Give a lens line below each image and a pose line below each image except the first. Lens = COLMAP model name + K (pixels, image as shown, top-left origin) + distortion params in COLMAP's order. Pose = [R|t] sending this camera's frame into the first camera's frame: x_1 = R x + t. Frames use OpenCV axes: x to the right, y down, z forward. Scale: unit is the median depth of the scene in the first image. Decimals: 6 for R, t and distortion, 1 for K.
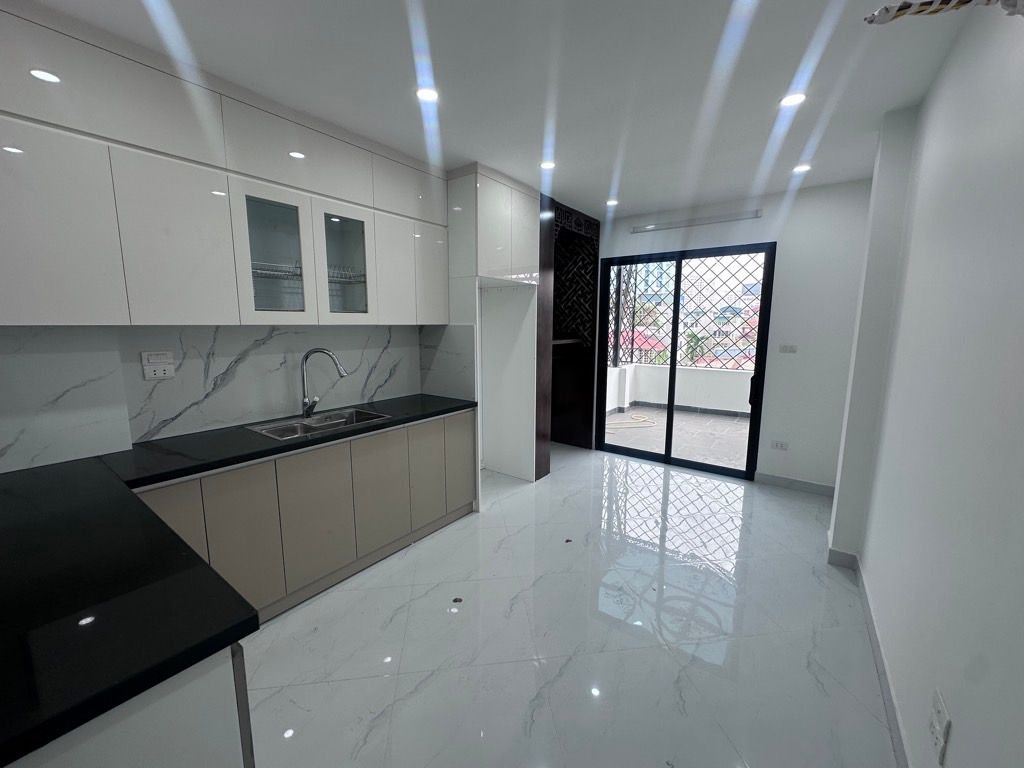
lens RADIAL K [[409.8, 0, 511.5], [0, 409.8, 383.0], [0, 0, 1]] dist [0.000107, 0.000024]
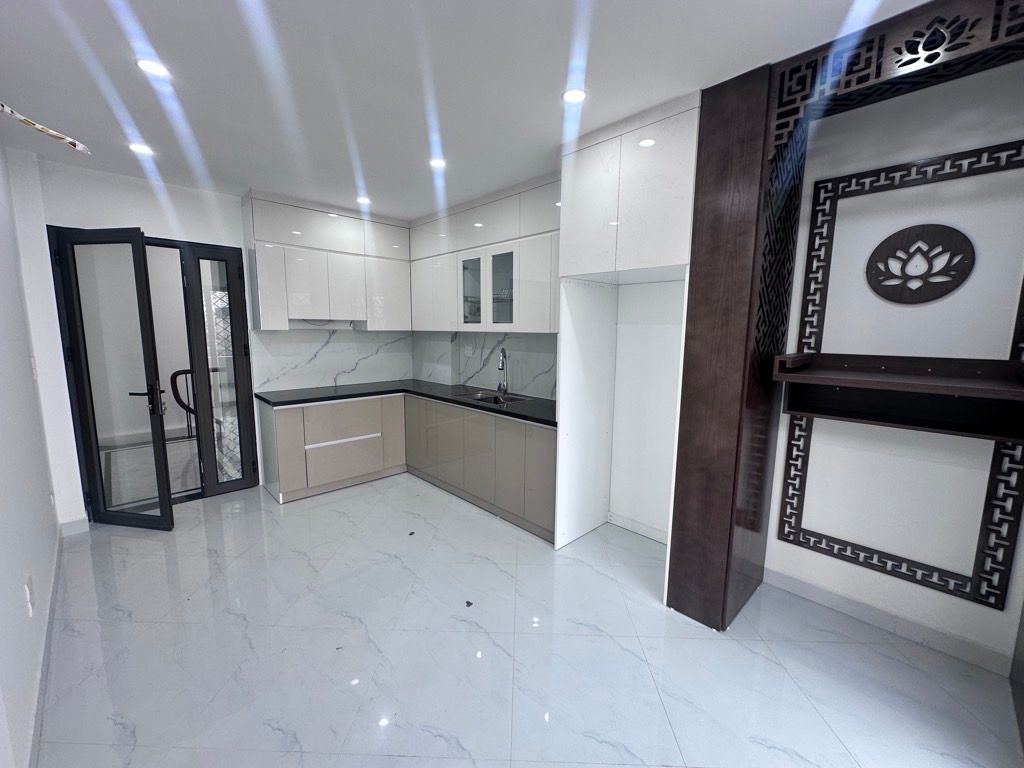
lens RADIAL K [[409.8, 0, 511.4], [0, 409.8, 384.8], [0, 0, 1]] dist [0.000107, 0.000024]
pose [[-0.158593, 0.123186, -0.979629, 1.031857], [-0.157178, 0.976384, 0.148224, -0.191317], [0.974753, 0.177483, -0.135485, 1.352335]]
